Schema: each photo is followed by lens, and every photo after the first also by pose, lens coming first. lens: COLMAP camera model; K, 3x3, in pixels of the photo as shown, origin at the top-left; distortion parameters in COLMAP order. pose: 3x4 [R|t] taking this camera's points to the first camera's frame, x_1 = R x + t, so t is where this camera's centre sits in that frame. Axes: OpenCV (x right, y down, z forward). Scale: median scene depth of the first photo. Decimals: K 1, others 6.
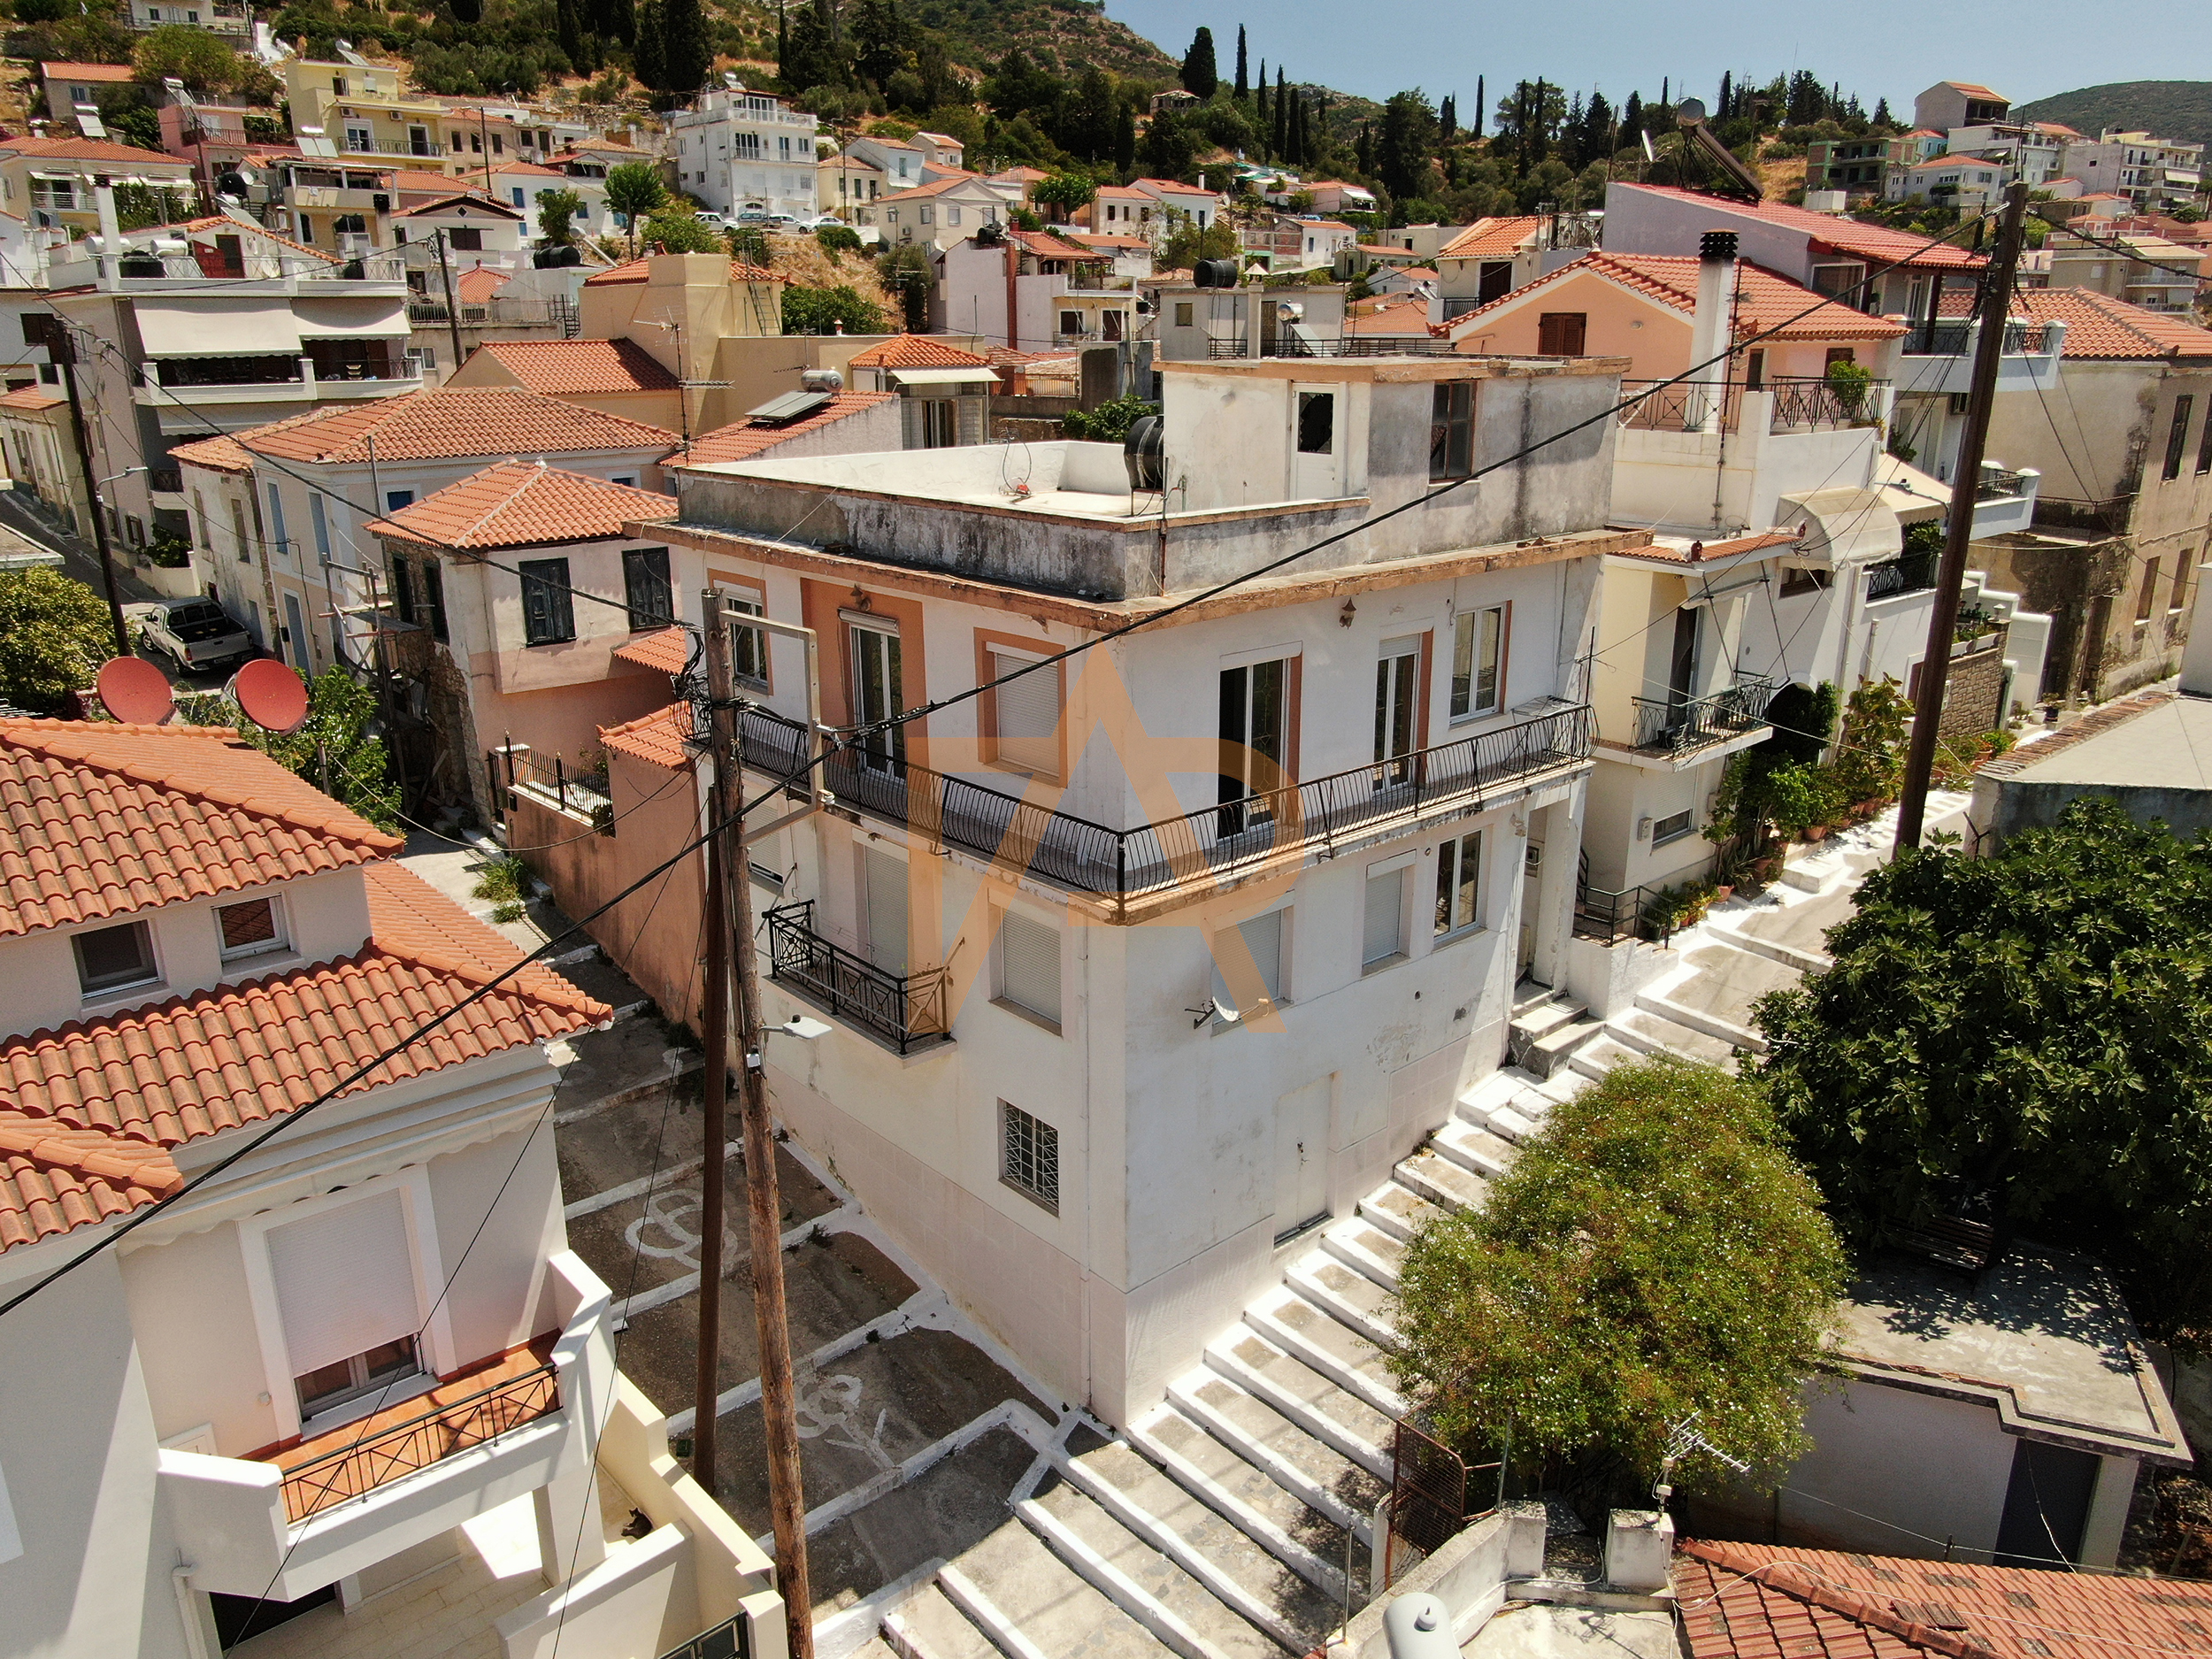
lens RADIAL K [[1594.7, 0, 1104.1], [0, 1594.7, 829.7], [0, 0, 1]] dist [-0.006238, 0.000443]
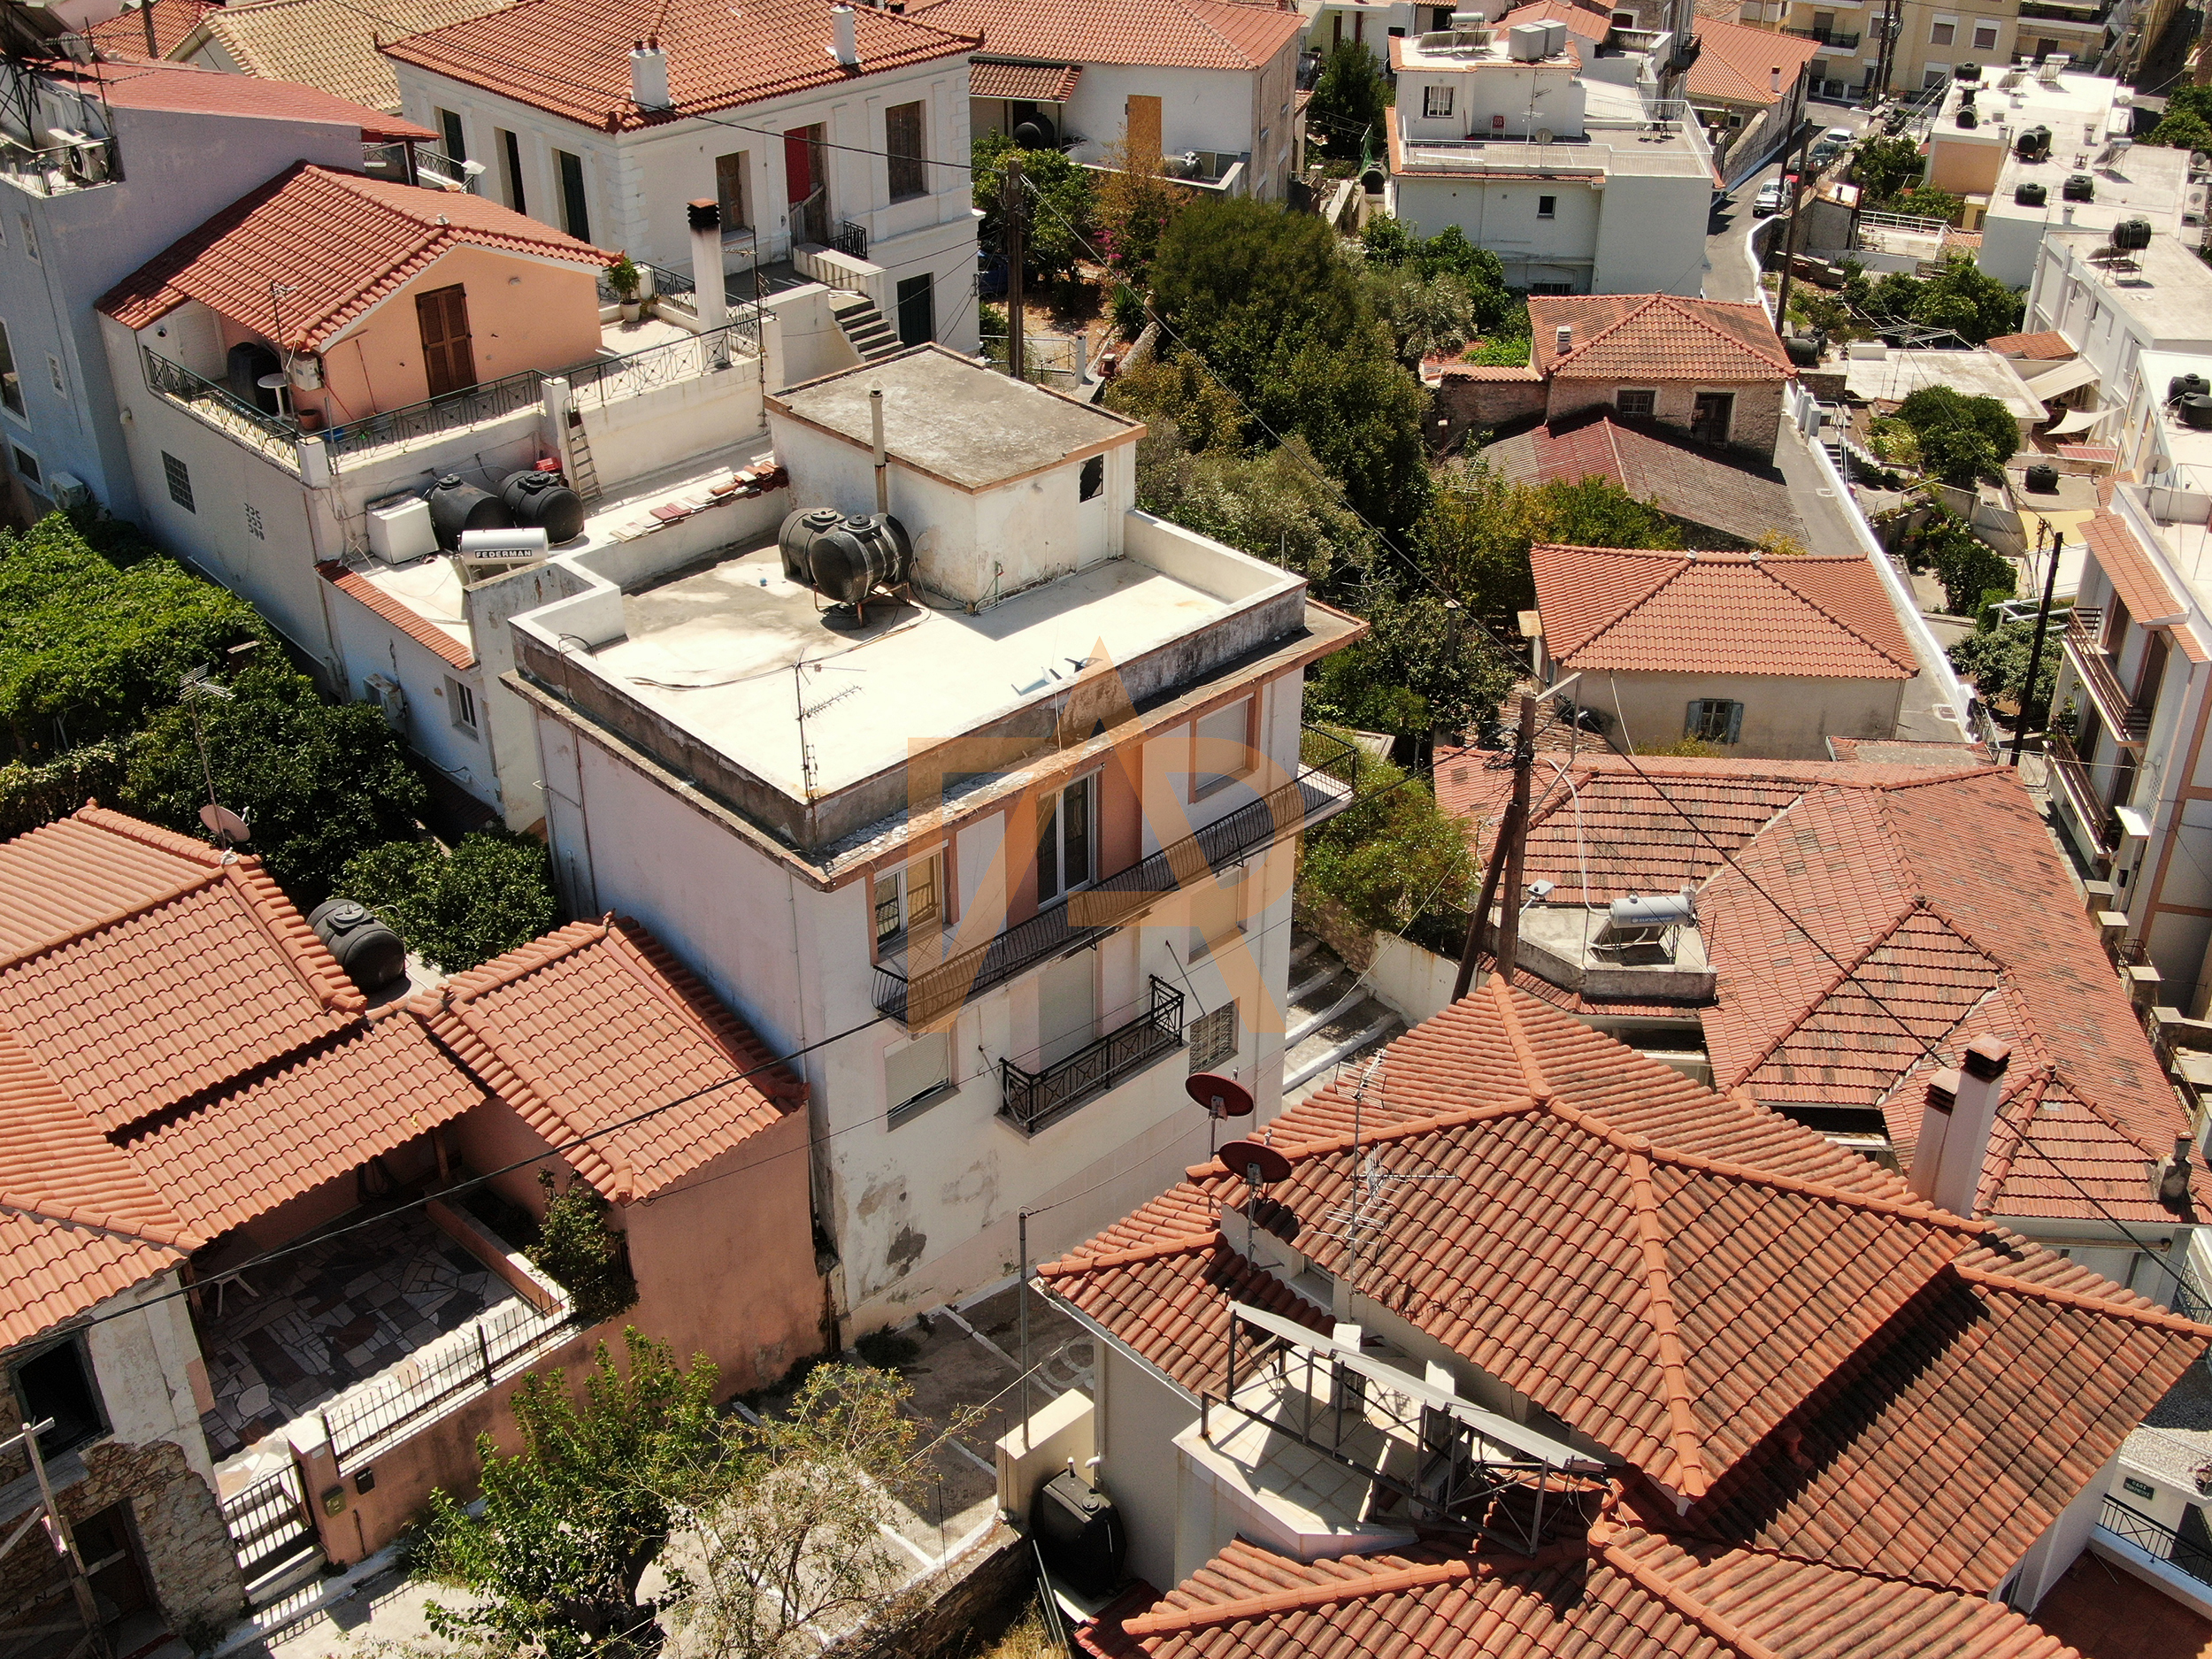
lens RADIAL K [[2412.5, 0, 1103.2], [0, 2412.5, 828.1], [0, 0, 1]] dist [0.001323, -0.036265]
pose [[-0.043852, -0.516335, 0.855263, -1.655834], [0.300438, 0.809643, 0.504198, -0.975005], [-0.952793, 0.279064, 0.119623, 0.778332]]
